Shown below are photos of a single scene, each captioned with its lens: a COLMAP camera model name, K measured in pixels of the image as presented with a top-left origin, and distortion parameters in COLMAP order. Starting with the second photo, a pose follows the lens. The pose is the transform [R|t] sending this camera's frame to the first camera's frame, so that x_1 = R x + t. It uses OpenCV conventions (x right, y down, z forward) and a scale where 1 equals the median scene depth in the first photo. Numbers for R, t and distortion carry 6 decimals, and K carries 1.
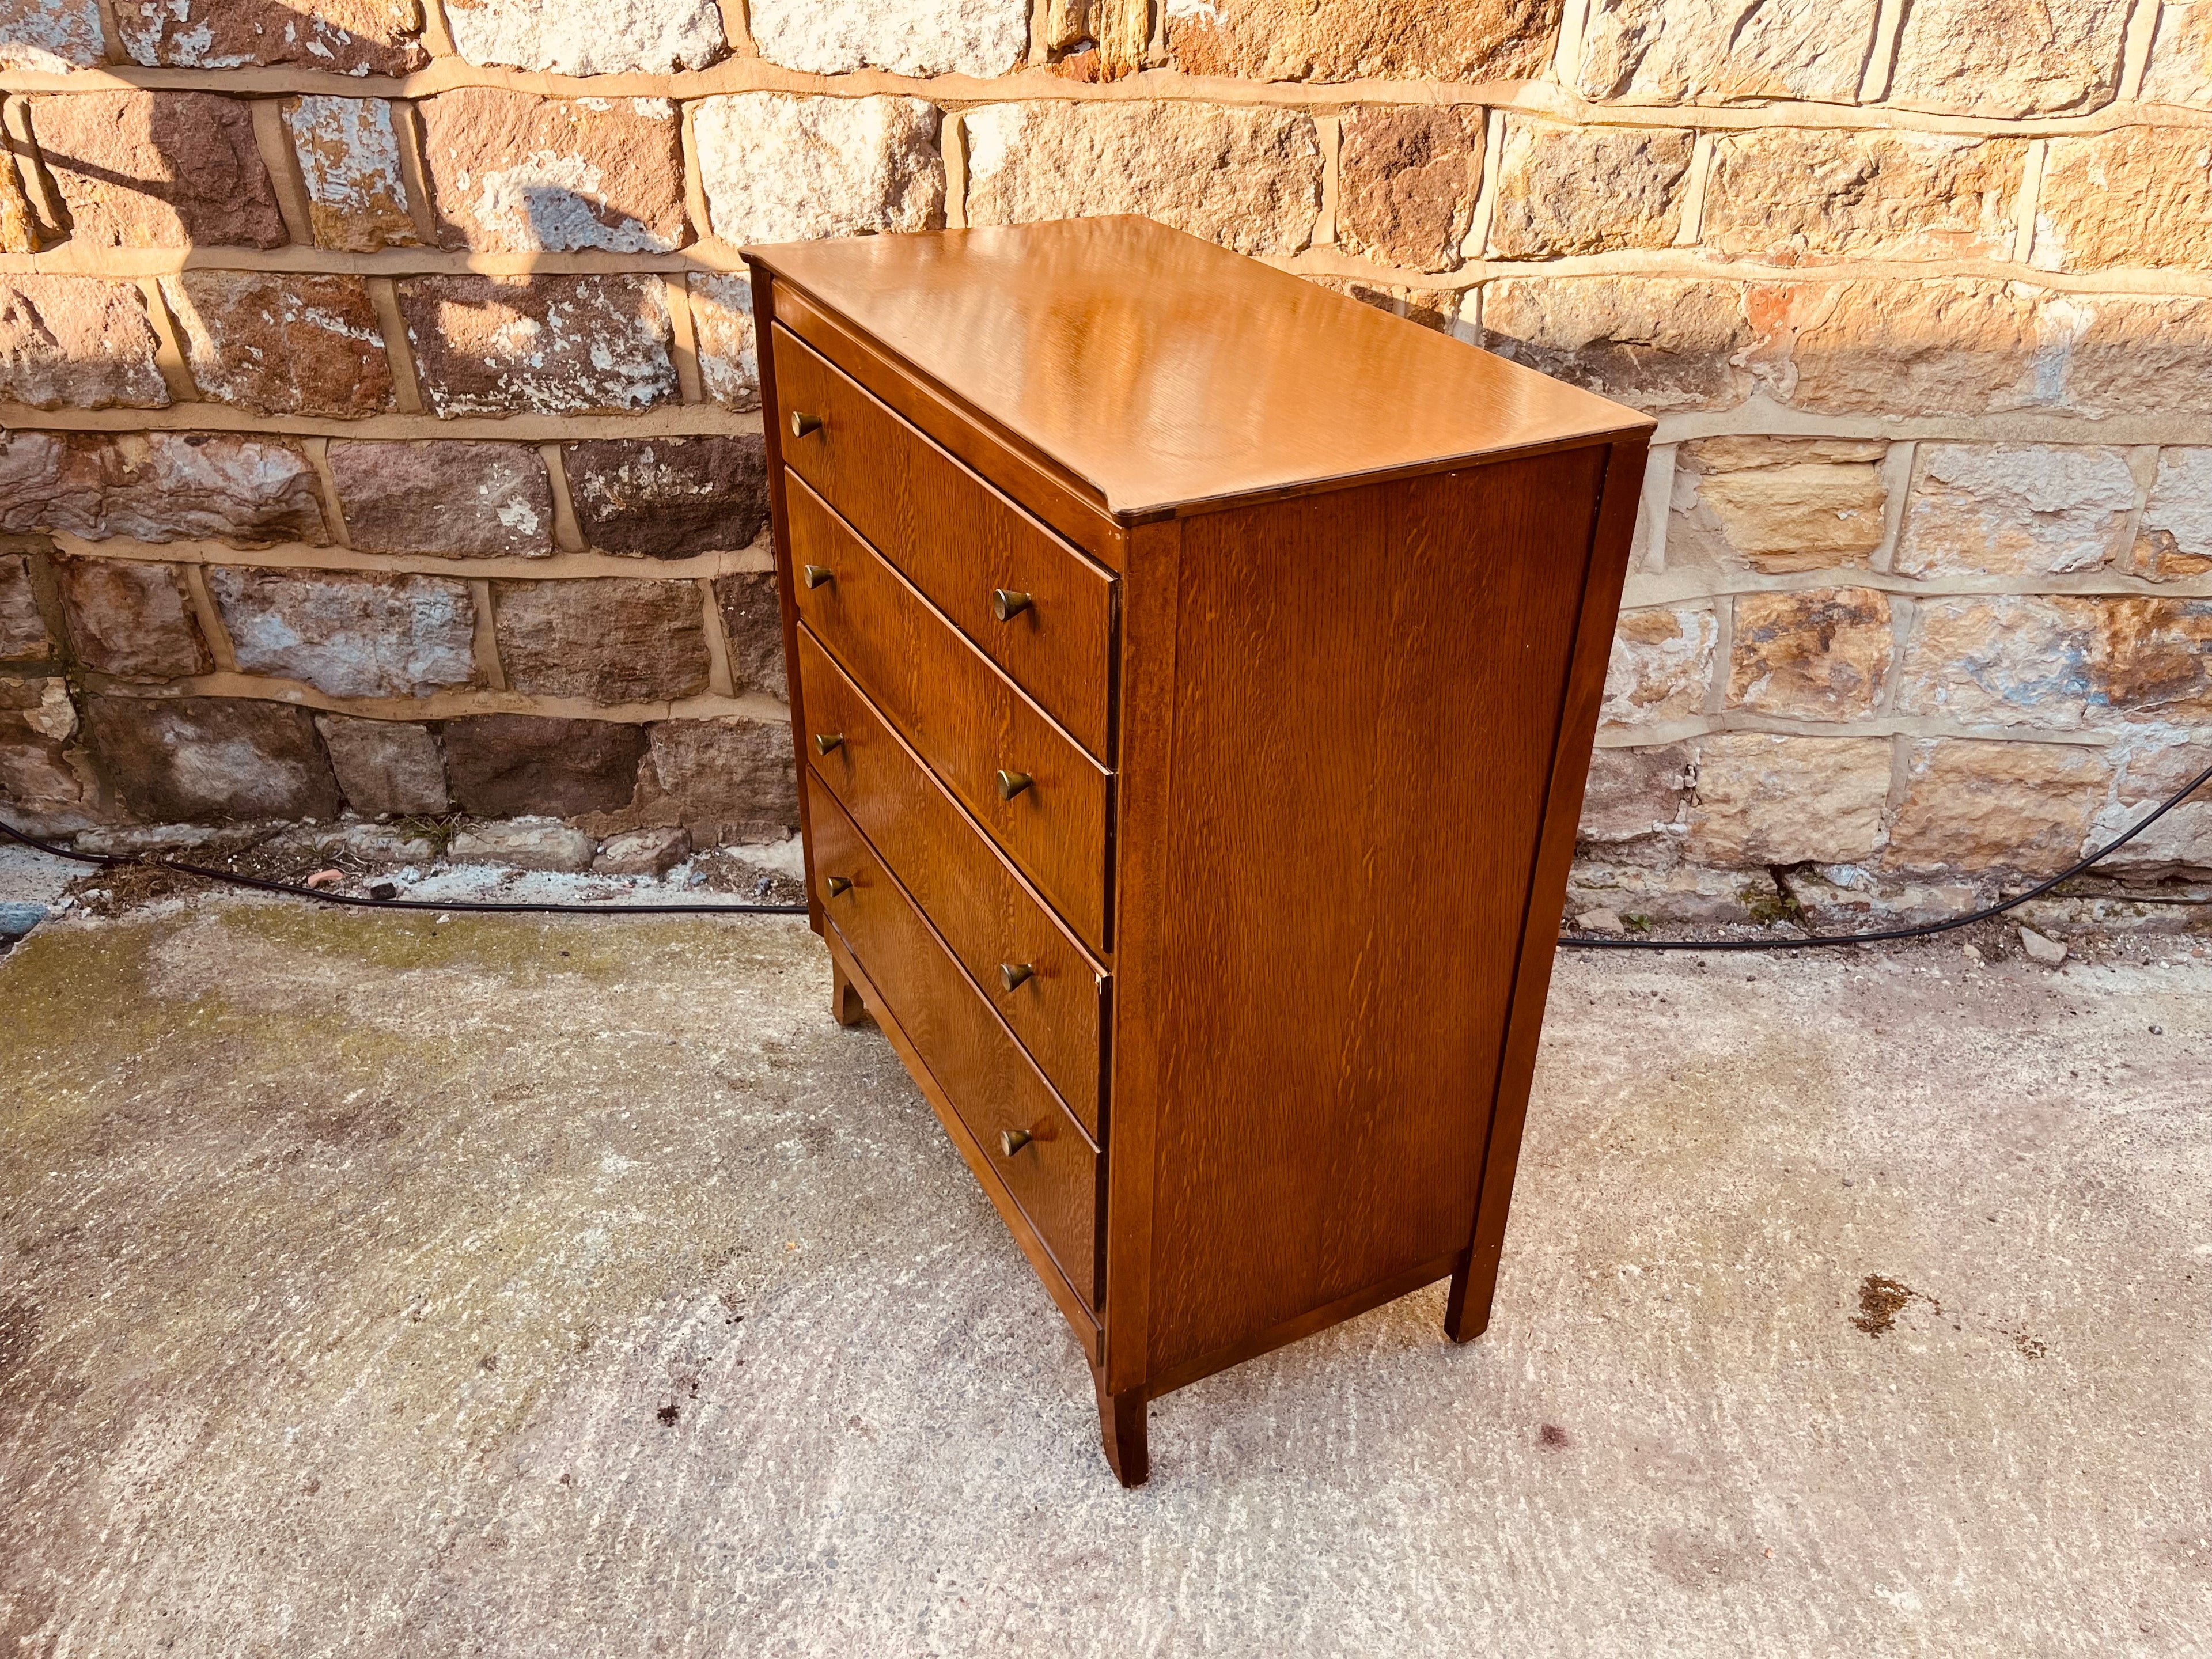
lens RADIAL K [[1685.6, 0, 1115.5], [0, 1685.6, 808.4], [0, 0, 1]] dist [0.056702, -0.076215]
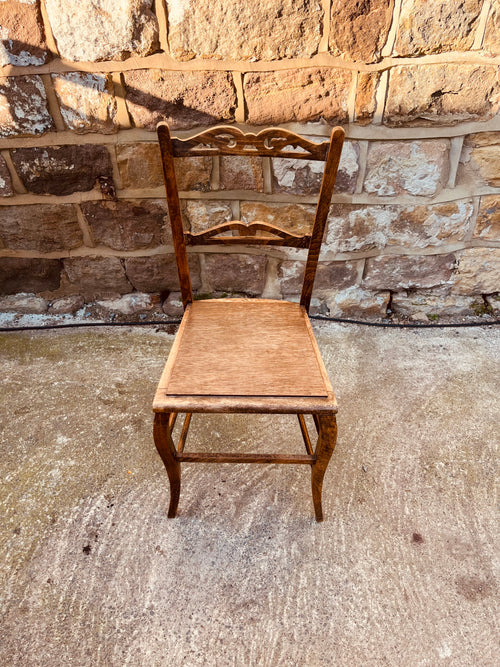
lens RADIAL K [[508.3, 0, 251.2], [0, 508.3, 340.6], [0, 0, 1]] dist [0.056702, -0.076215]
pose [[0.998793, -0.043205, 0.023382, -0.010019], [0.037204, 0.976052, 0.214334, -0.101421], [-0.032082, -0.213205, 0.976481, 0.230638]]
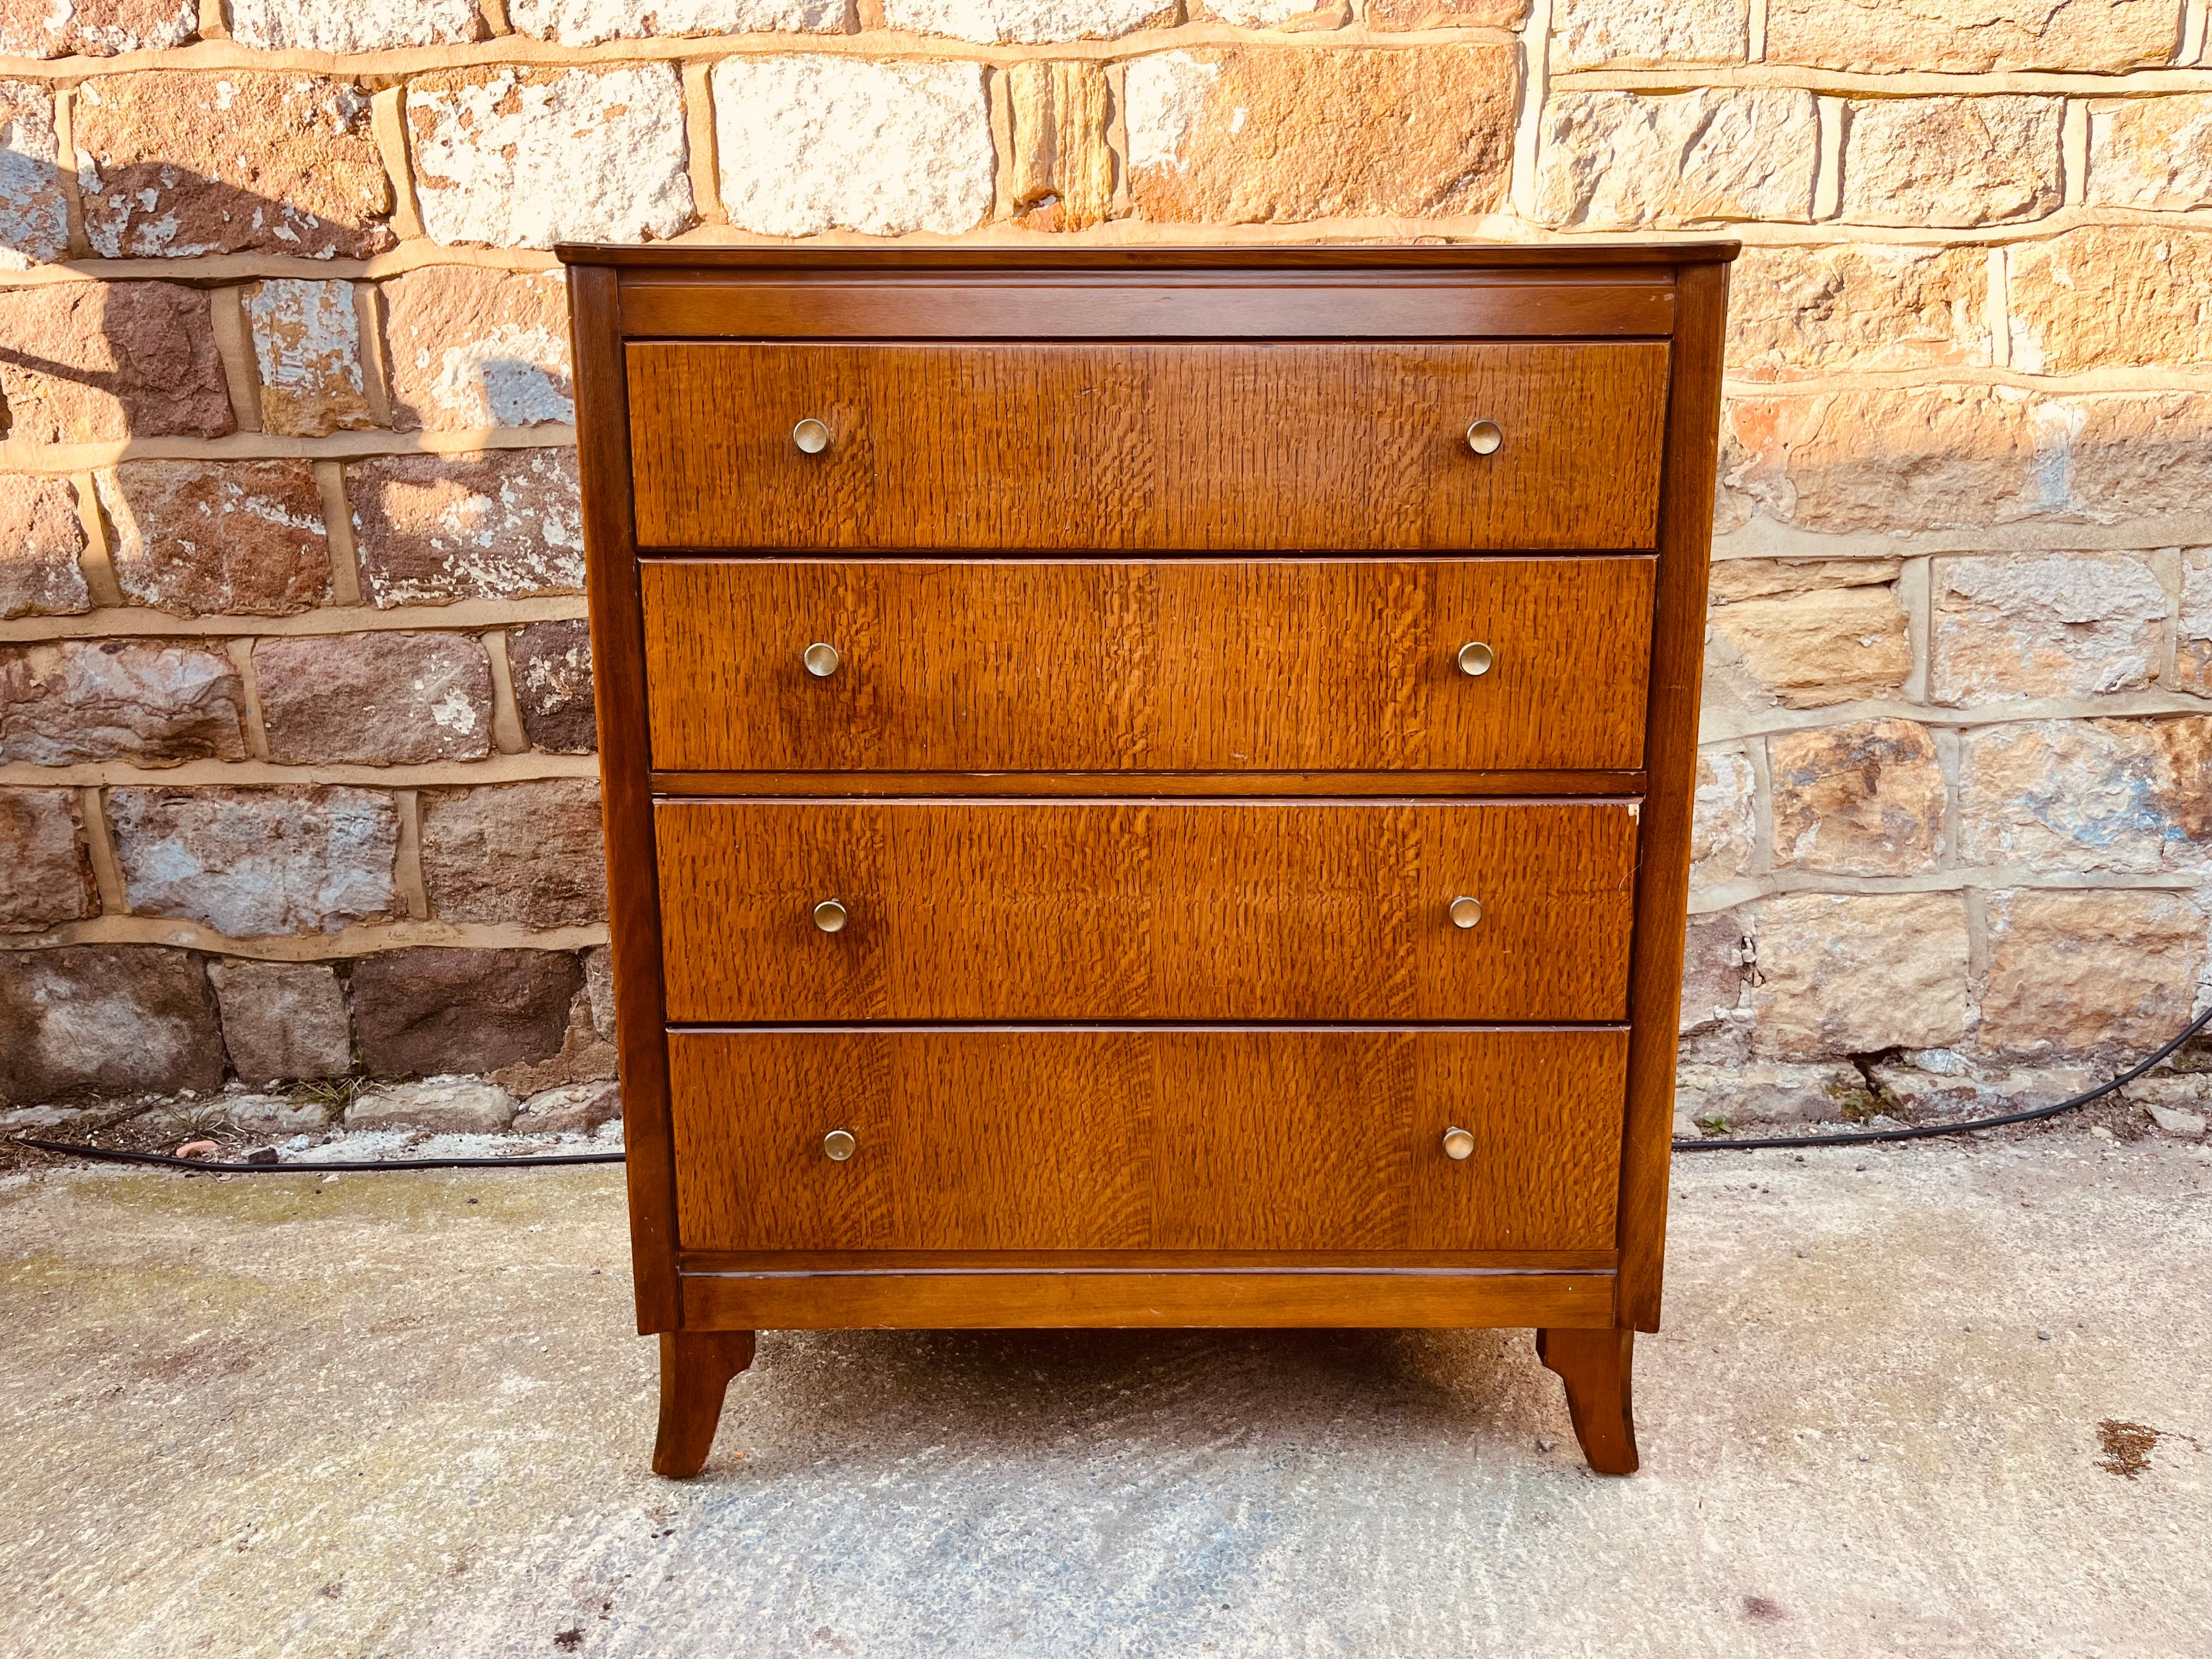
lens RADIAL K [[1685.6, 0, 1095.5], [0, 1685.6, 826.9], [0, 0, 1]] dist [0.056702, -0.076215]
pose [[0.998704, -0.043470, 0.026480, -0.032789], [0.049654, 0.946463, -0.318971, 0.222952], [-0.011197, 0.319872, 0.947395, 0.153014]]
